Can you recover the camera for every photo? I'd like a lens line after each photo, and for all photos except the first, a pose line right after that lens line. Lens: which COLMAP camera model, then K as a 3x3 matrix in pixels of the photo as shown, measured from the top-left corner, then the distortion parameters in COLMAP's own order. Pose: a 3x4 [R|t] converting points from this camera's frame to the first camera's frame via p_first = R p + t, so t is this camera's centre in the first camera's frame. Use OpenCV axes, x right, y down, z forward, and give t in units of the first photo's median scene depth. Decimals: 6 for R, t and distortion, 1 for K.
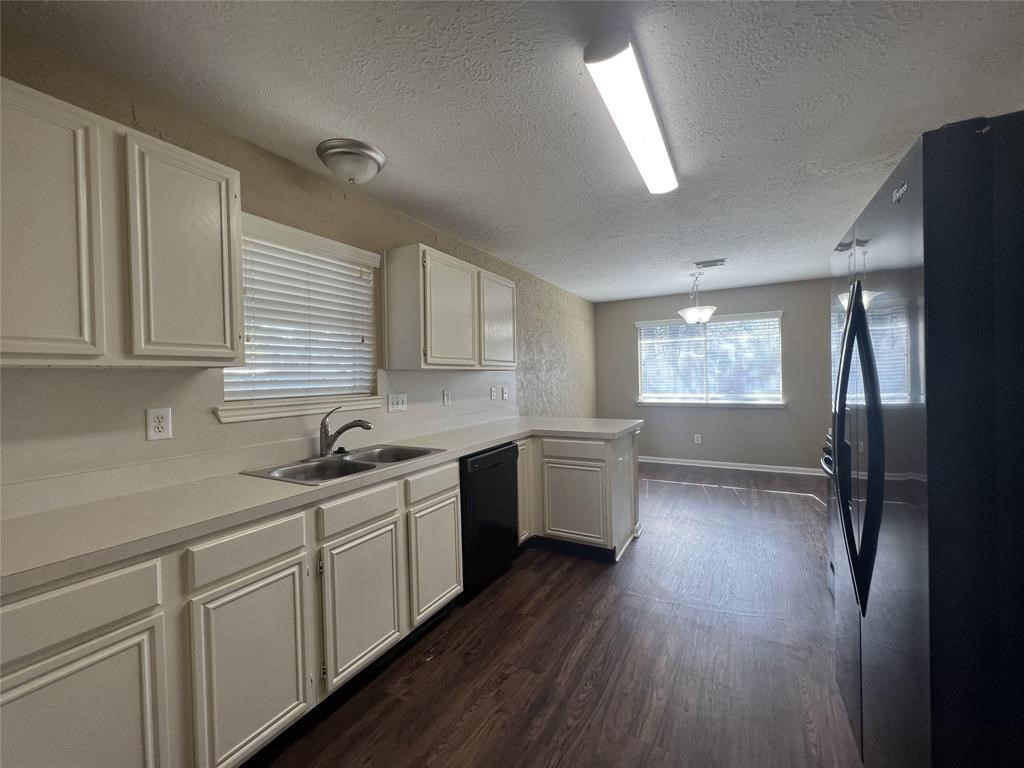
lens RADIAL K [[409.2, 0, 510.3], [0, 409.2, 381.4], [0, 0, 1]] dist [-0.002513, 0.000948]
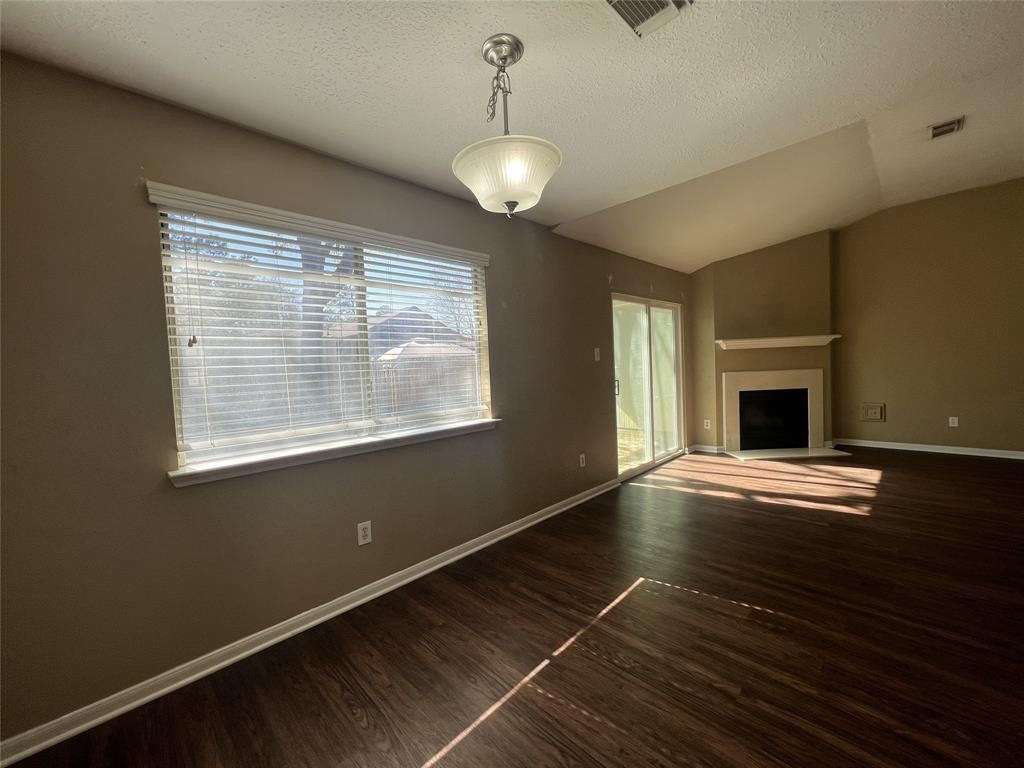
lens RADIAL K [[410.2, 0, 509.4], [0, 410.2, 381.9], [0, 0, 1]] dist [0.002820, 0.000074]
pose [[0.269598, -0.030831, 0.962479, 0.144842], [0.048172, 0.998668, 0.018497, -0.009493], [-0.961767, 0.041378, 0.270724, 0.936061]]
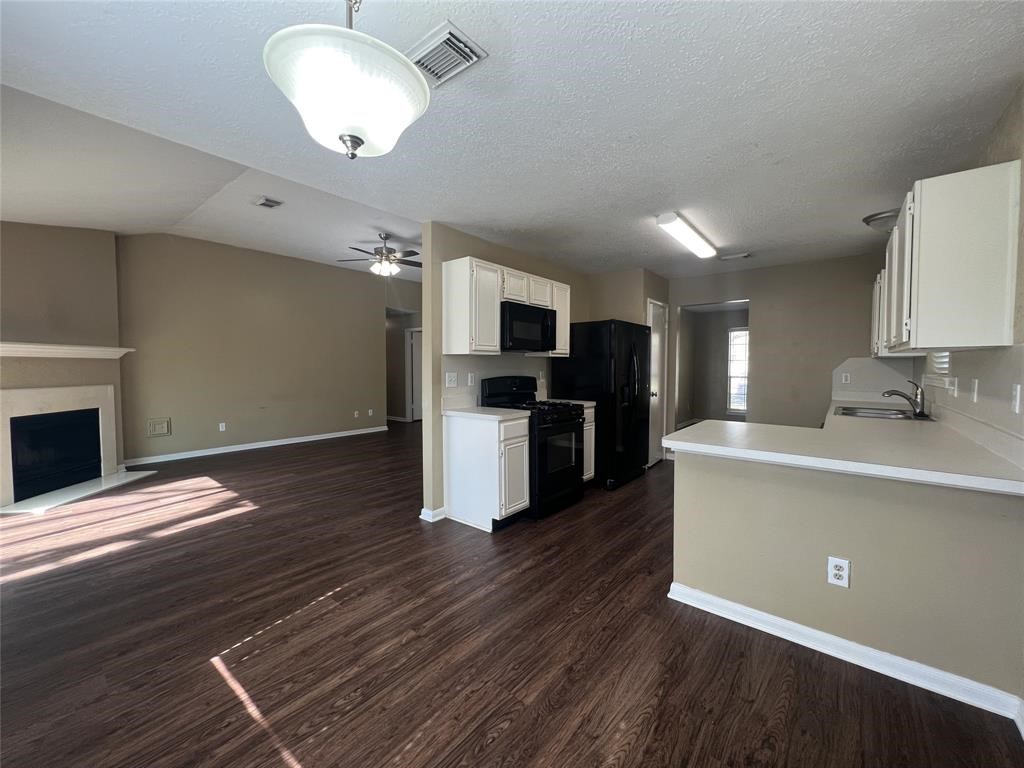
lens RADIAL K [[409.2, 0, 511.5], [0, 409.2, 381.4], [0, 0, 1]] dist [-0.002513, 0.000948]
pose [[-0.985038, 0.014413, 0.171734, 0.337584], [0.022264, 0.998789, 0.043879, -0.013923], [-0.170893, 0.047046, -0.984166, 1.241795]]
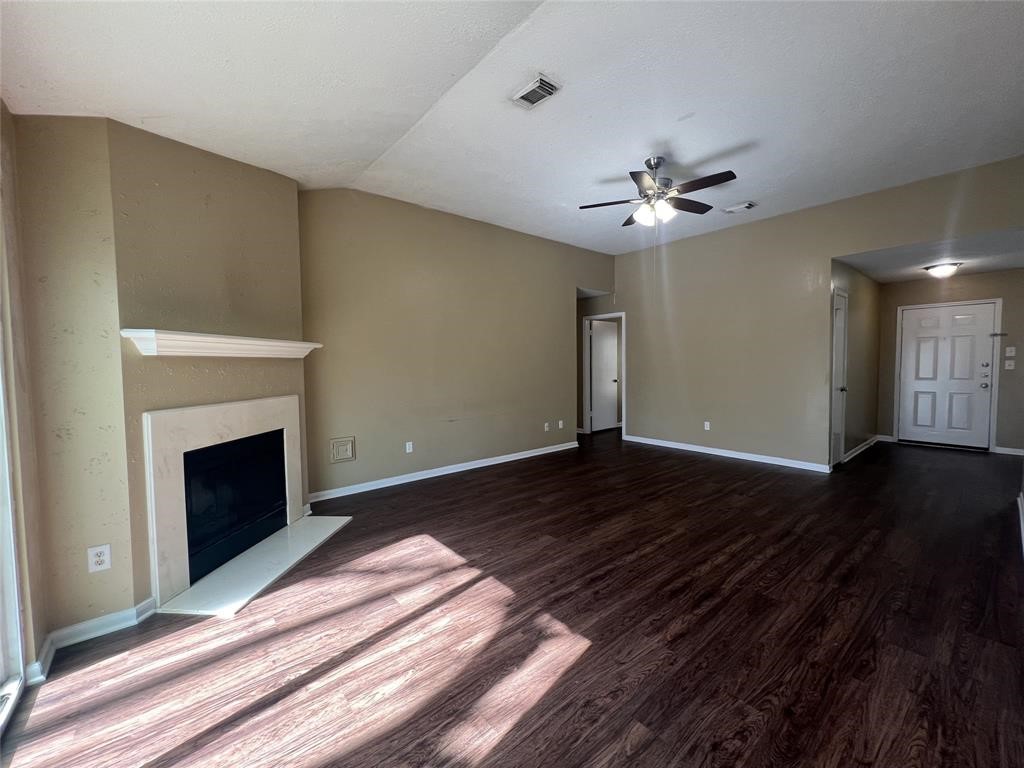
lens RADIAL K [[409.2, 0, 511.4], [0, 409.2, 381.9], [0, 0, 1]] dist [-0.002513, 0.000948]
pose [[-0.934136, 0.015763, 0.356570, 0.883310], [0.035084, 0.998241, 0.047785, -0.027390], [-0.355190, 0.057147, -0.933046, 0.948136]]
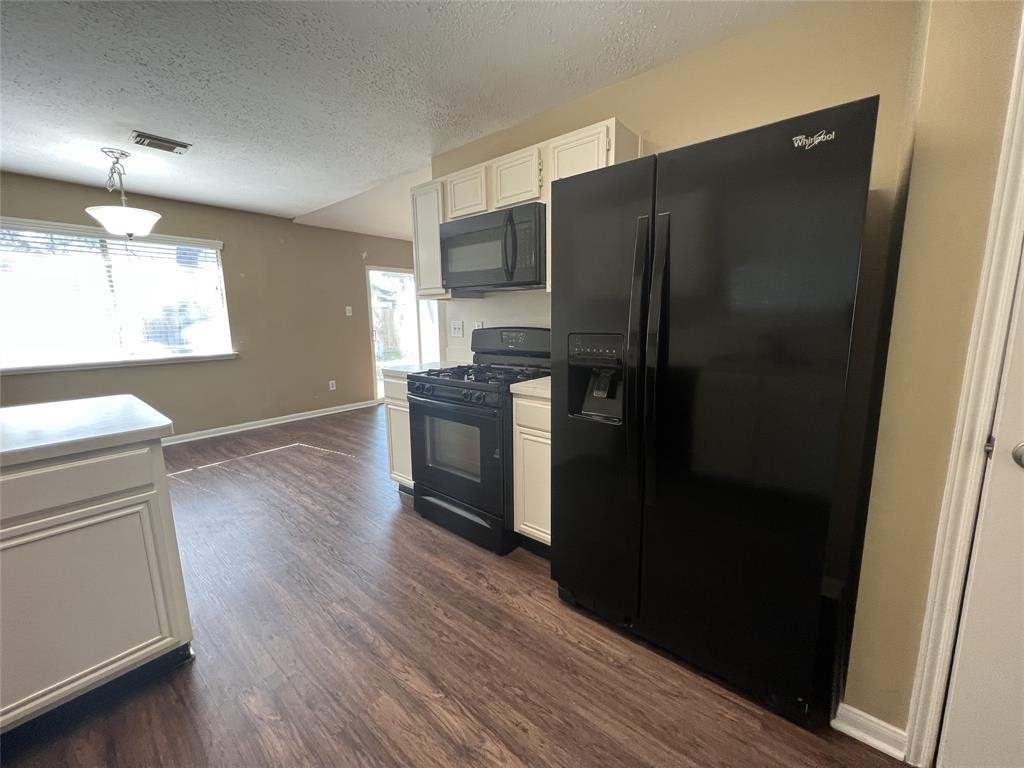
lens RADIAL K [[409.2, 0, 507.6], [0, 409.2, 381.4], [0, 0, 1]] dist [-0.002513, 0.000948]
pose [[0.190891, -0.136541, 0.972069, -0.083149], [0.022277, 0.990626, 0.134773, 0.011103], [-0.981359, -0.004073, 0.192143, 0.299058]]
